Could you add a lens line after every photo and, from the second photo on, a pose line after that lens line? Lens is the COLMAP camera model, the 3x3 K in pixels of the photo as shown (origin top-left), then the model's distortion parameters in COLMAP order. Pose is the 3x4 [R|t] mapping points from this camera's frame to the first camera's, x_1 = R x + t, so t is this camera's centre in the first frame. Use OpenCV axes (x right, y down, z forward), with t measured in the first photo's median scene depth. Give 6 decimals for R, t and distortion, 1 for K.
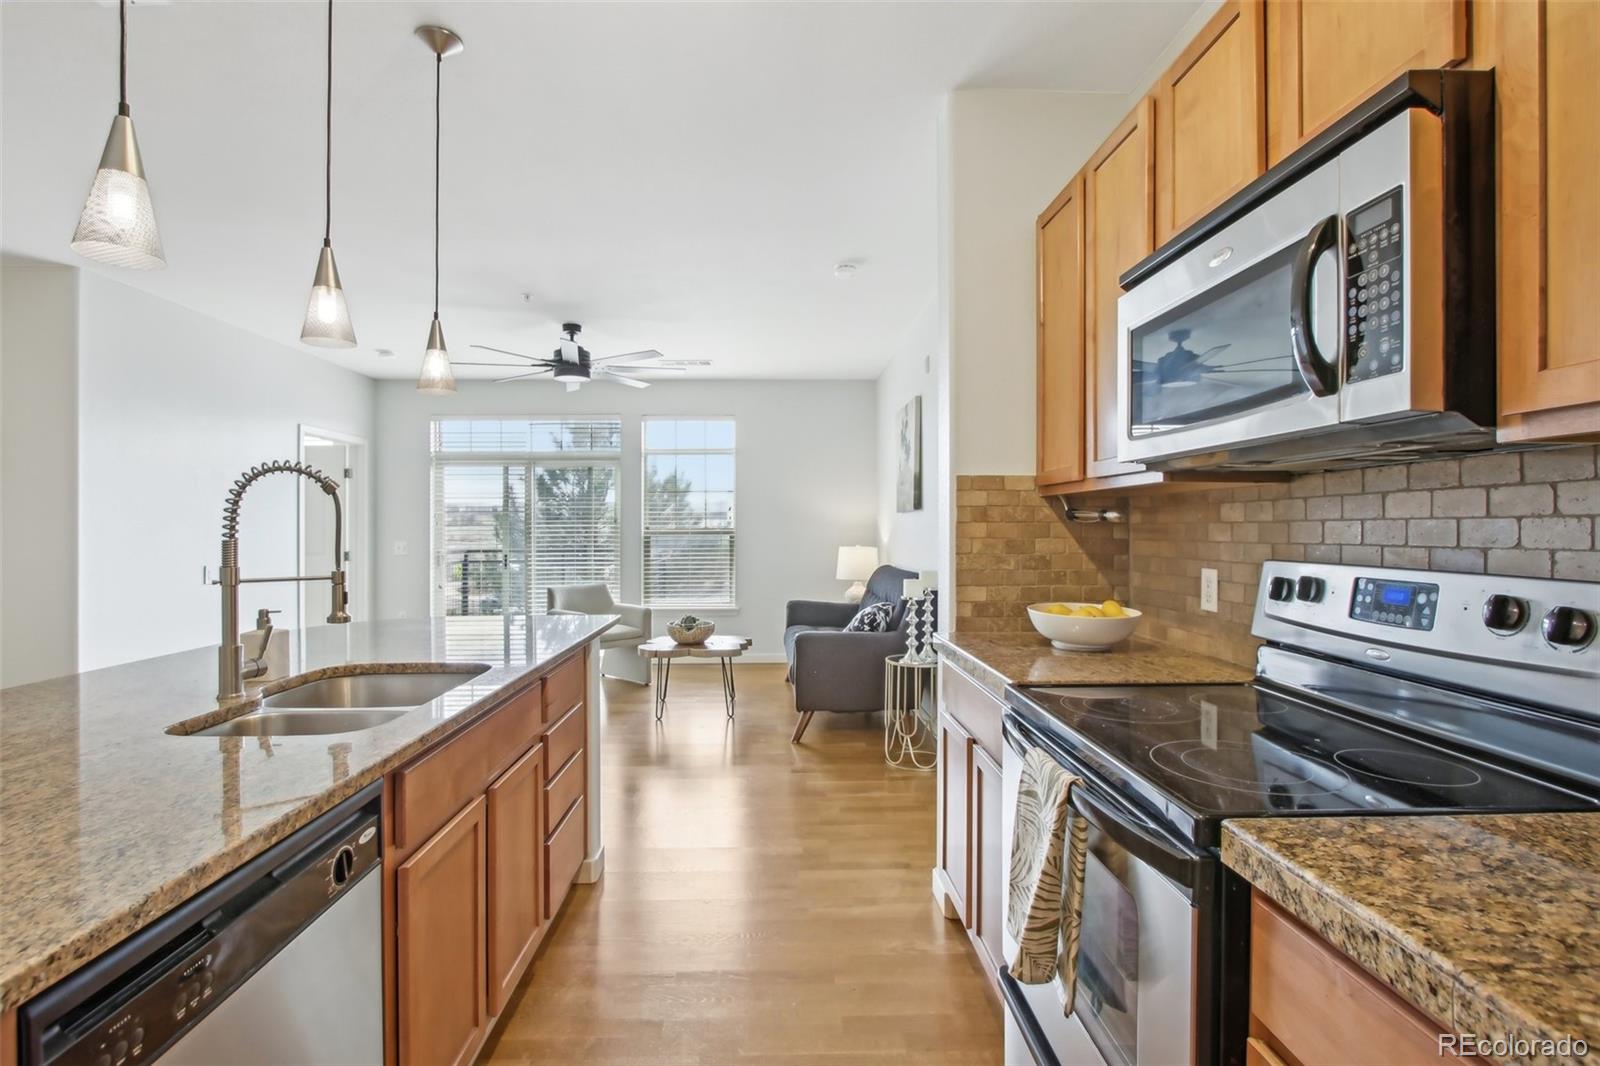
lens RADIAL K [[762.7, 0, 797.0], [0, 762.7, 526.5], [0, 0, 1]] dist [0.004798, 0.000367]
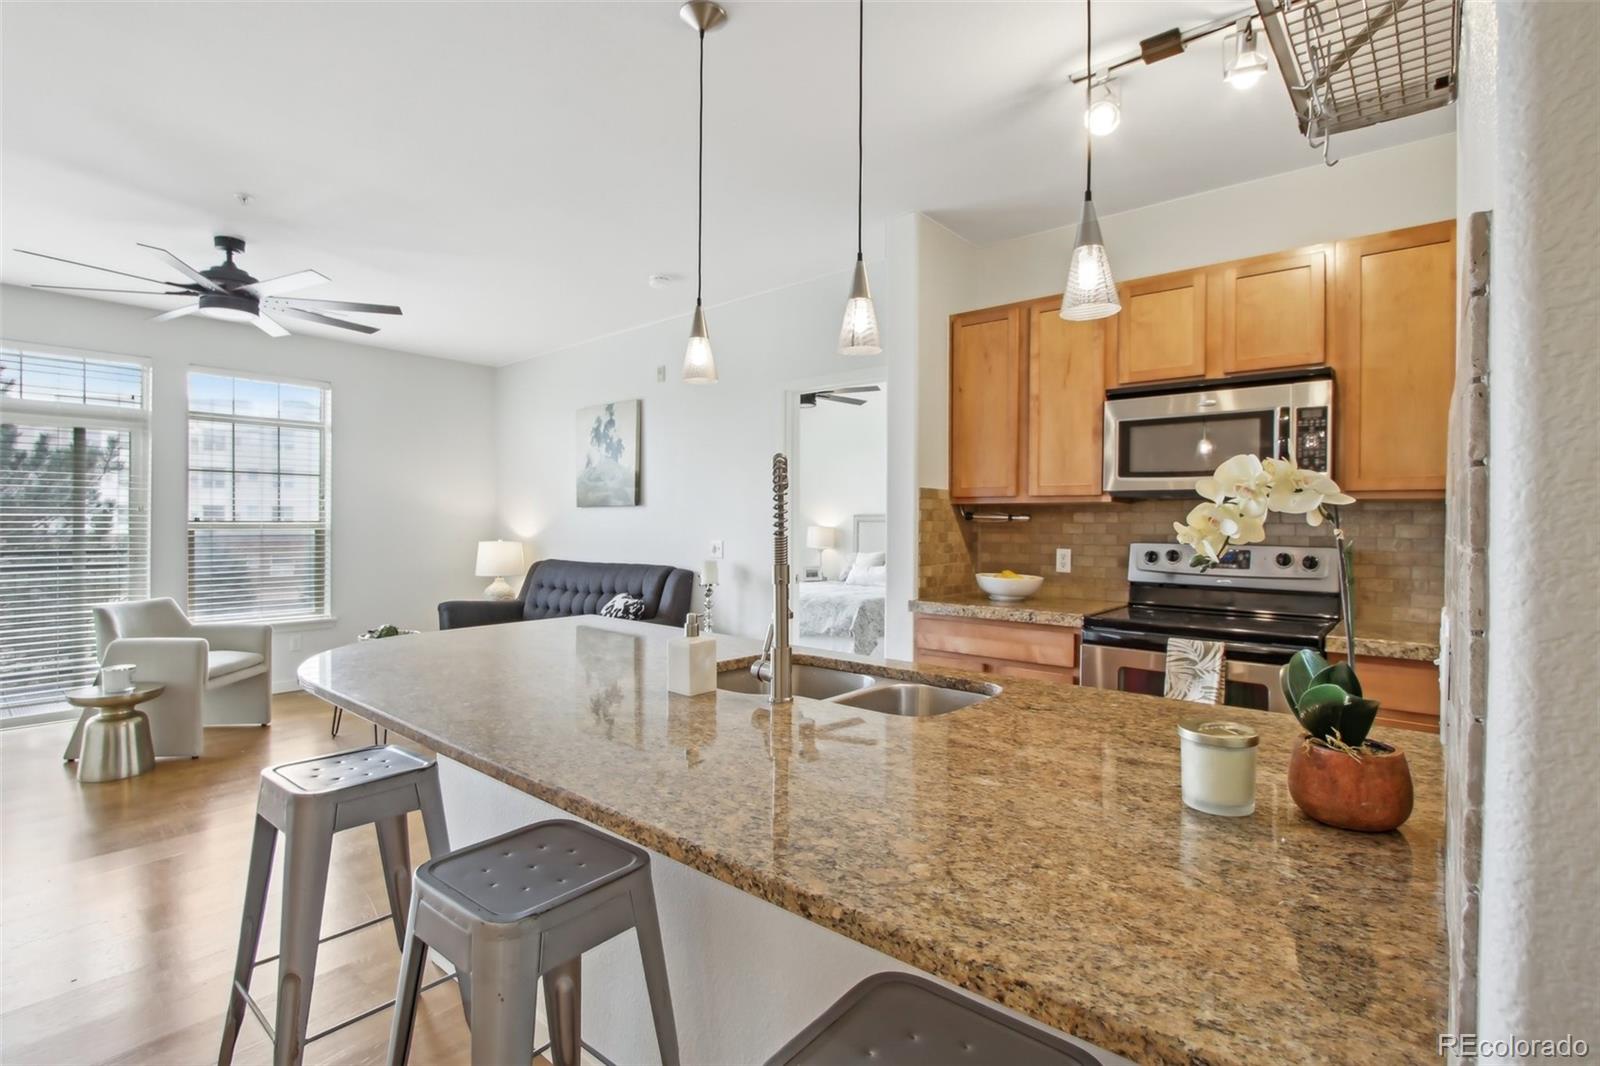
lens RADIAL K [[762.7, 0, 801.1], [0, 762.7, 537.3], [0, 0, 1]] dist [0.004798, 0.000367]
pose [[0.652163, -0.007864, 0.758038, -1.259256], [-0.009591, 0.999781, 0.018623, 0.000447], [-0.758018, -0.019416, 0.651944, 0.302358]]
